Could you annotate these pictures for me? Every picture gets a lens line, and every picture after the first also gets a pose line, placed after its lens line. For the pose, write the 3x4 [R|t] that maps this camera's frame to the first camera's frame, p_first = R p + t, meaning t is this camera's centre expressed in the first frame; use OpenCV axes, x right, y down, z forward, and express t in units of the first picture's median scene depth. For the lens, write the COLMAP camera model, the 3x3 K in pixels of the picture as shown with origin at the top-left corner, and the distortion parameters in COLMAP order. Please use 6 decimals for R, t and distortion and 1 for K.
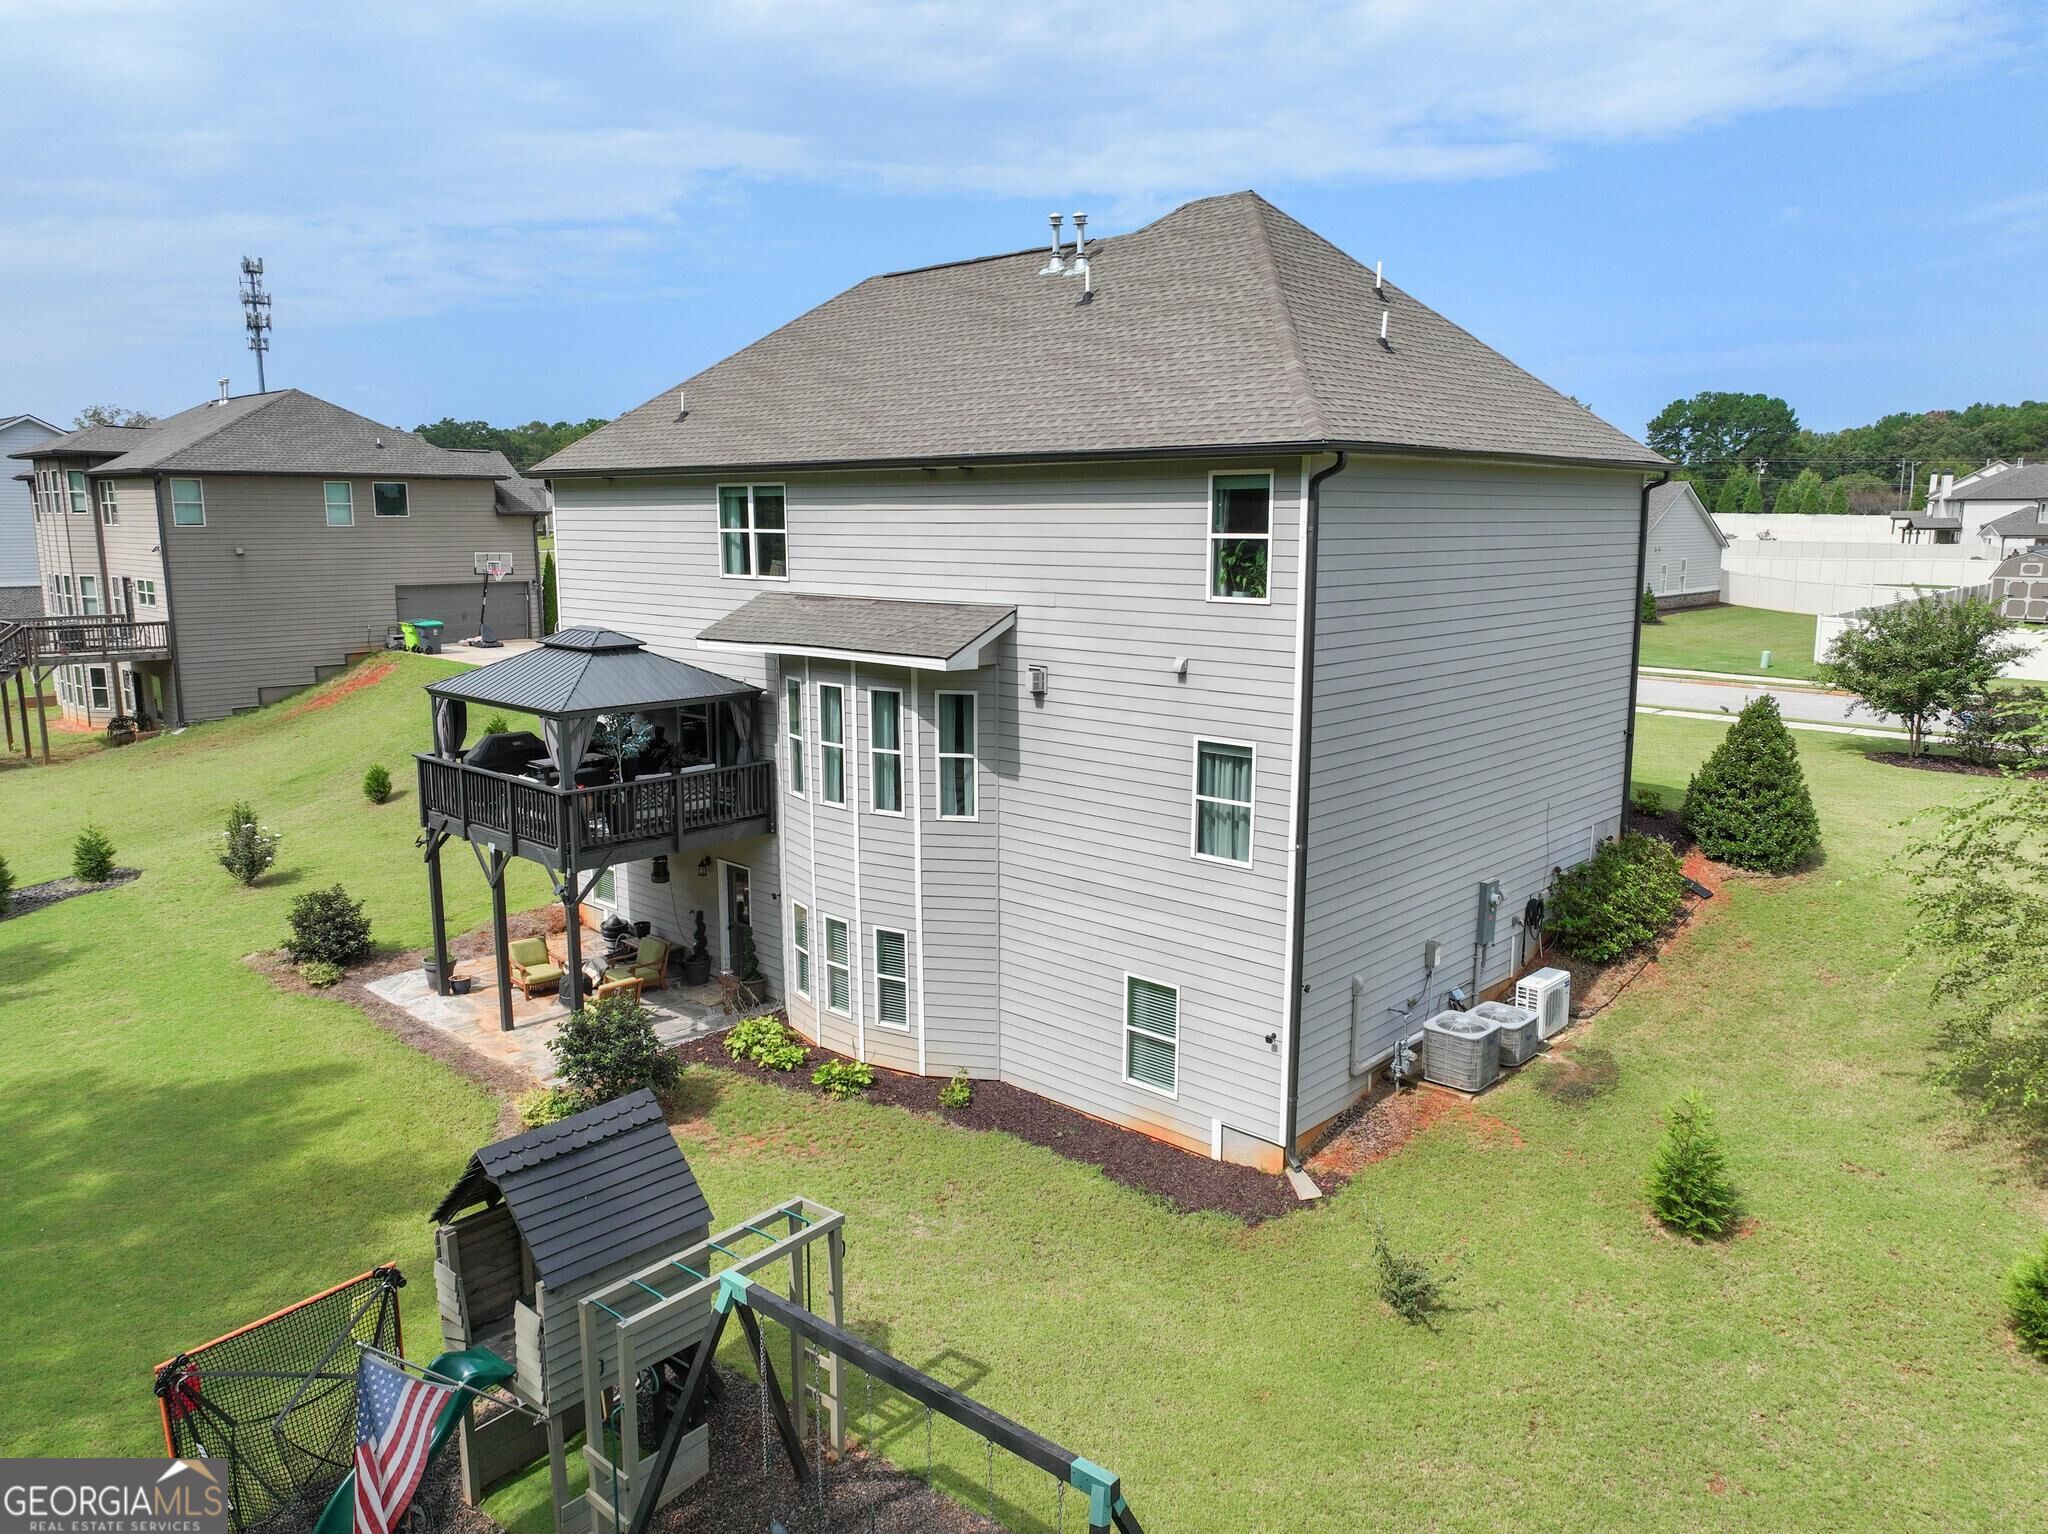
lens RADIAL K [[1437.3, 0, 1034.7], [0, 1437.3, 773.4], [0, 0, 1]] dist [-0.003254, 0.002005]
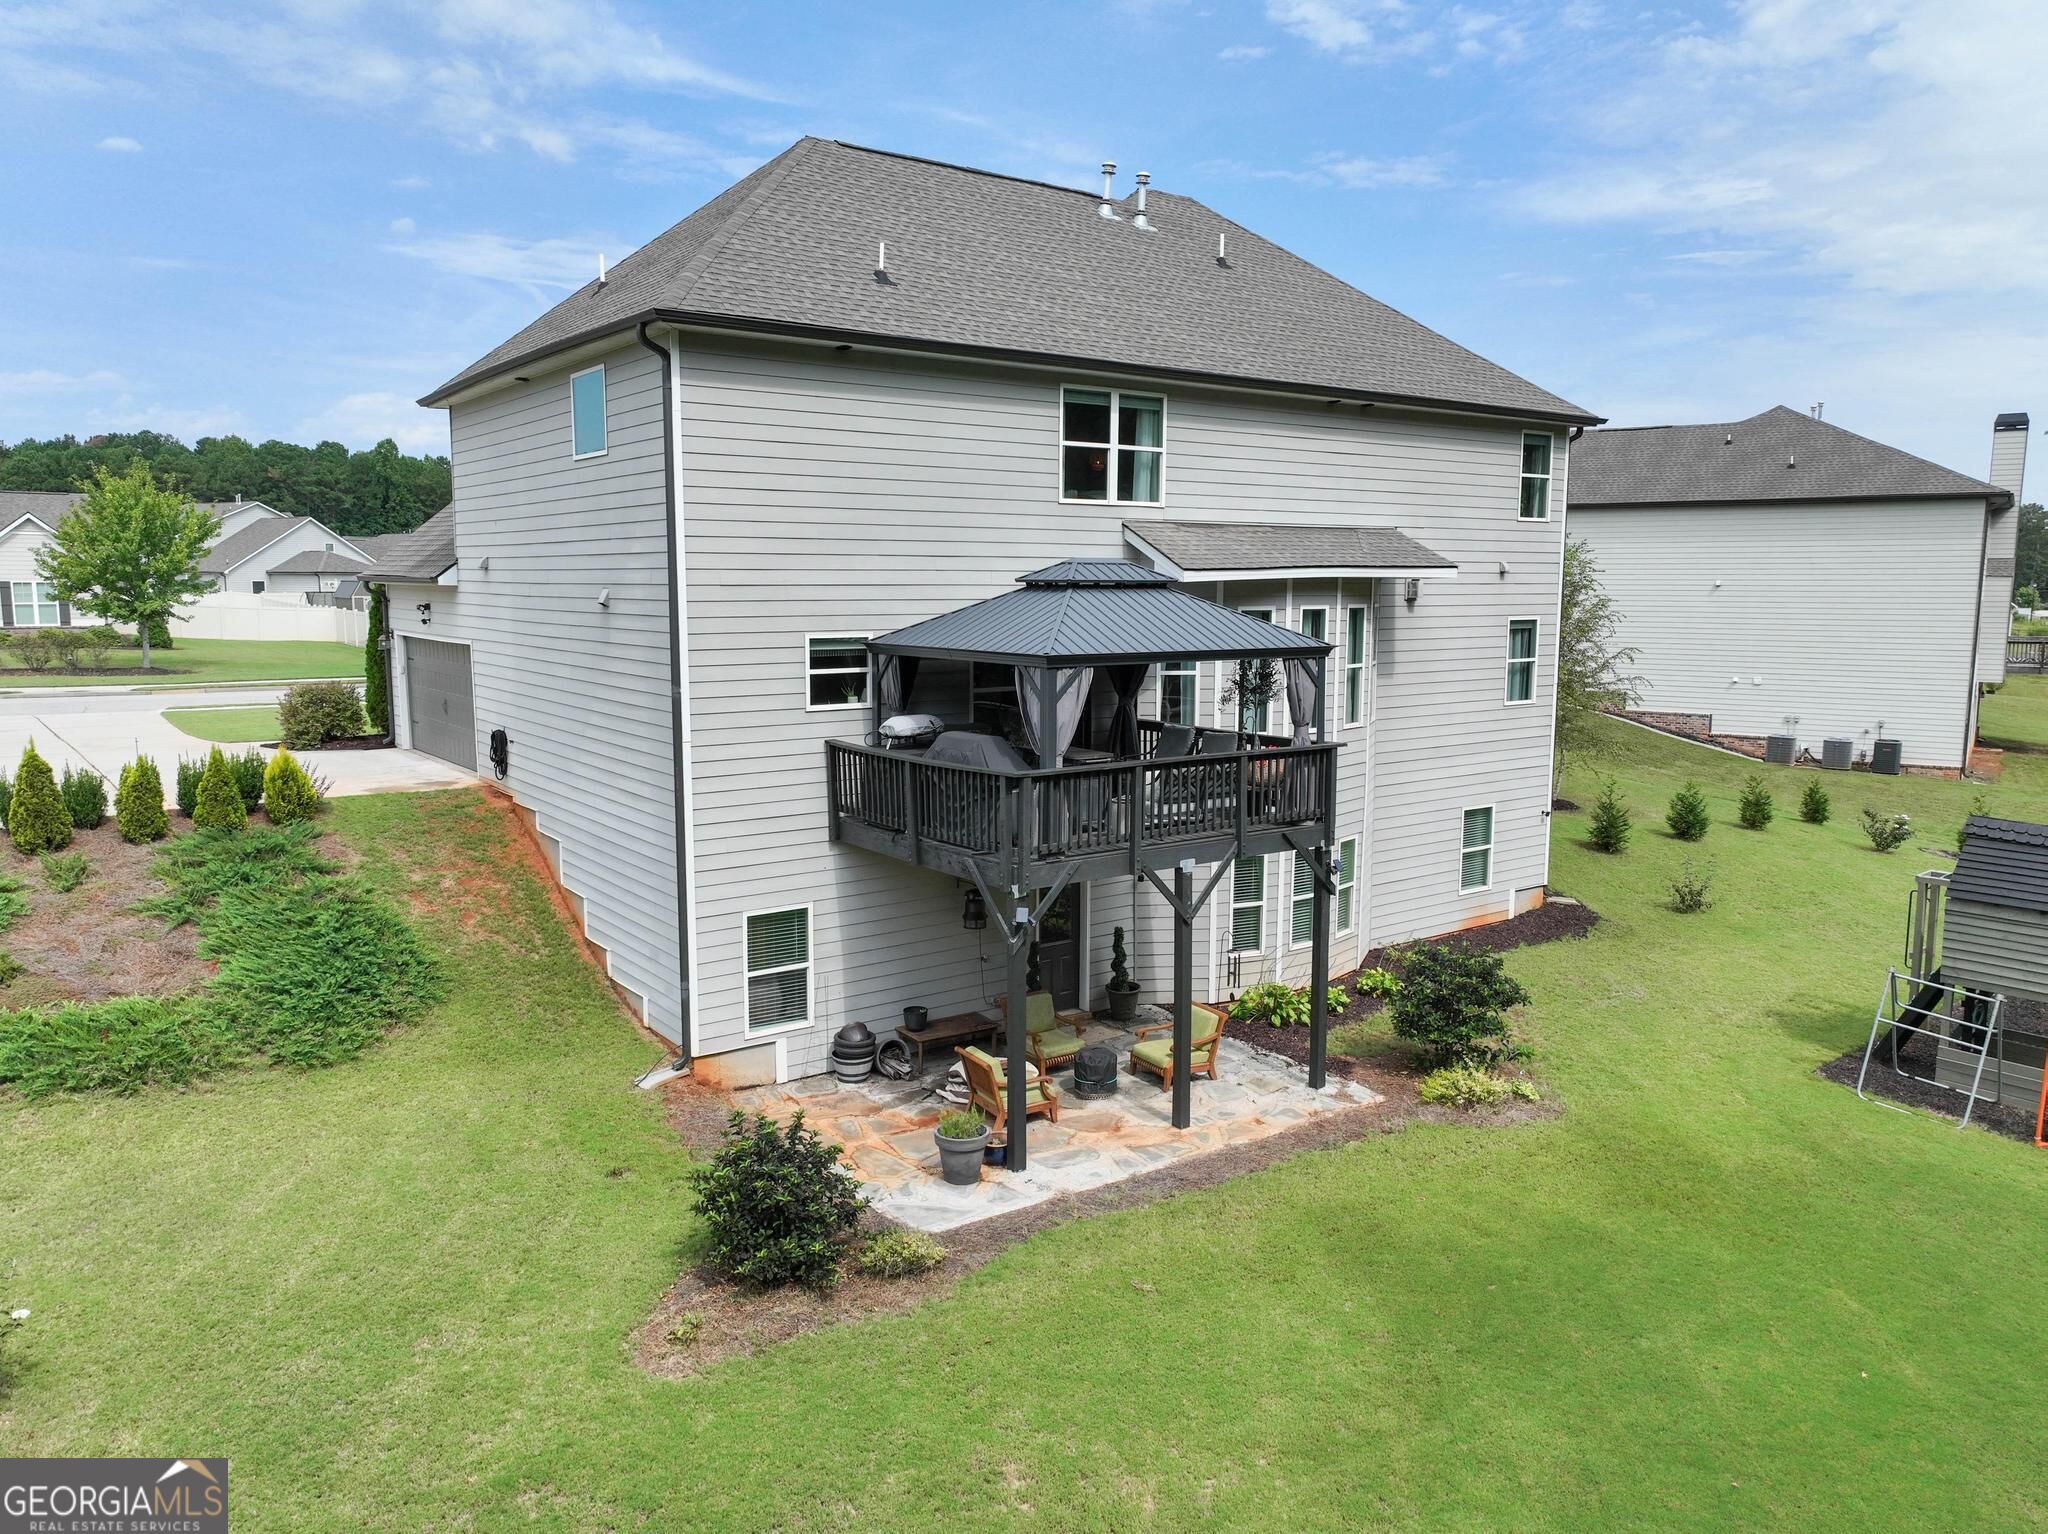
lens RADIAL K [[1437.3, 0, 1034.7], [0, 1437.3, 773.4], [0, 0, 1]] dist [-0.003254, 0.002005]
pose [[0.195432, -0.135507, 0.971311, -1.200975], [0.170635, 0.980000, 0.102387, -0.087315], [-0.965759, 0.145730, 0.214646, 1.026122]]
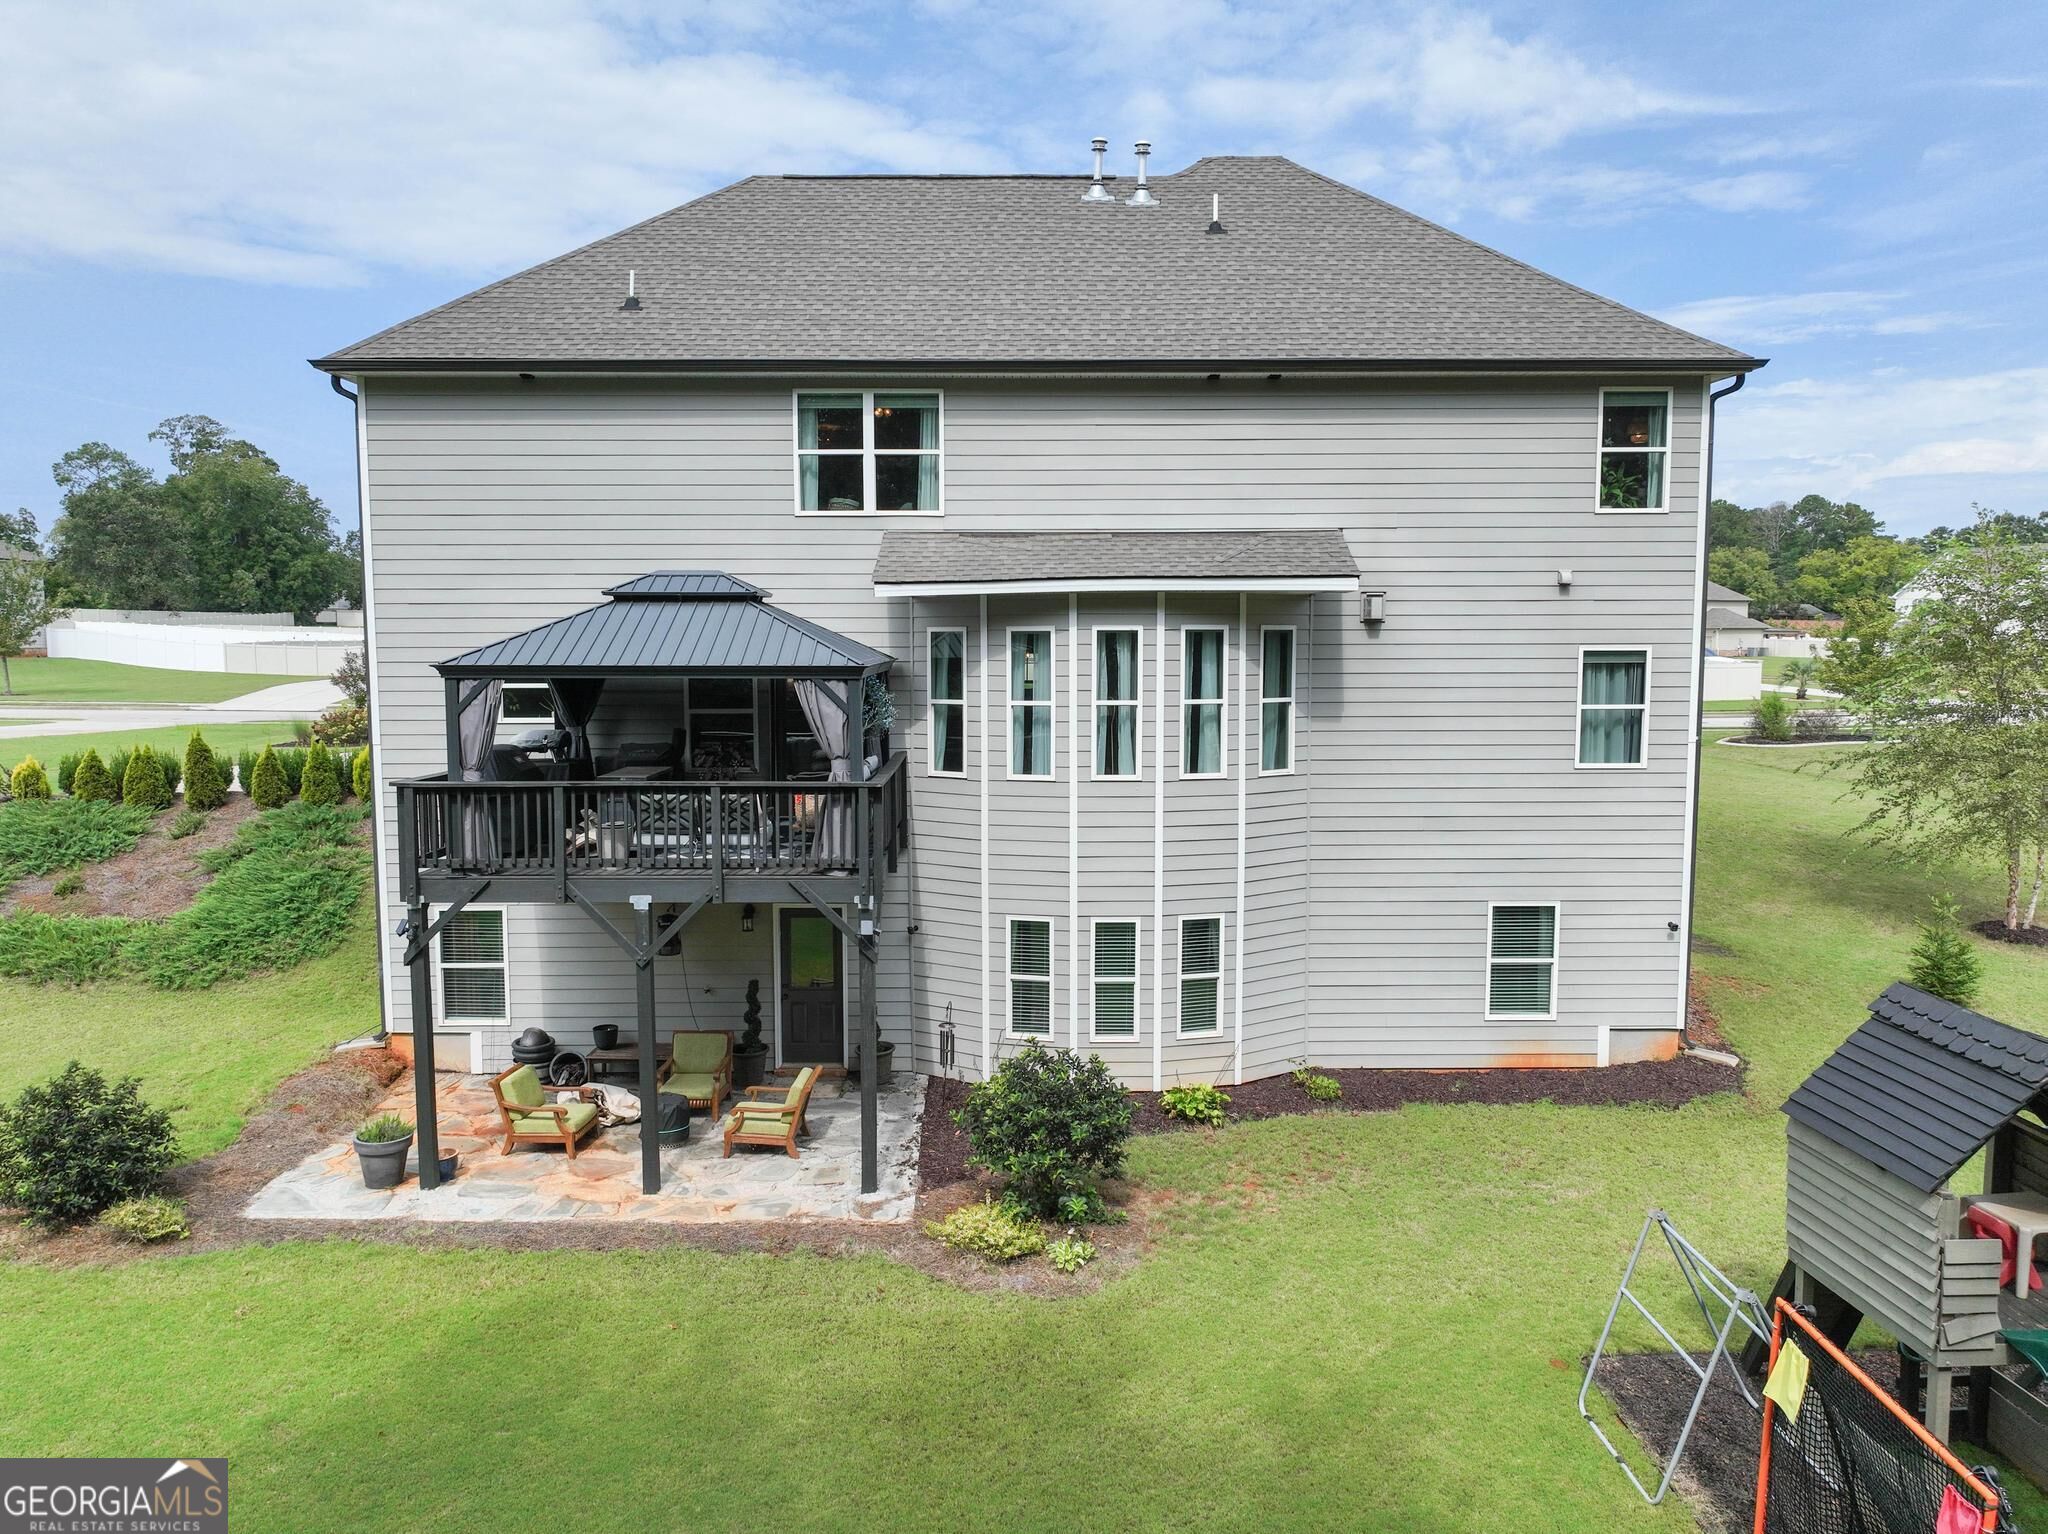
lens RADIAL K [[1437.3, 0, 1034.7], [0, 1437.3, 773.4], [0, 0, 1]] dist [-0.003254, 0.002005]
pose [[0.730843, -0.071089, 0.678833, -0.763002], [0.124874, 0.991701, -0.030588, 0.040434], [-0.671025, 0.107124, 0.733655, 0.457649]]
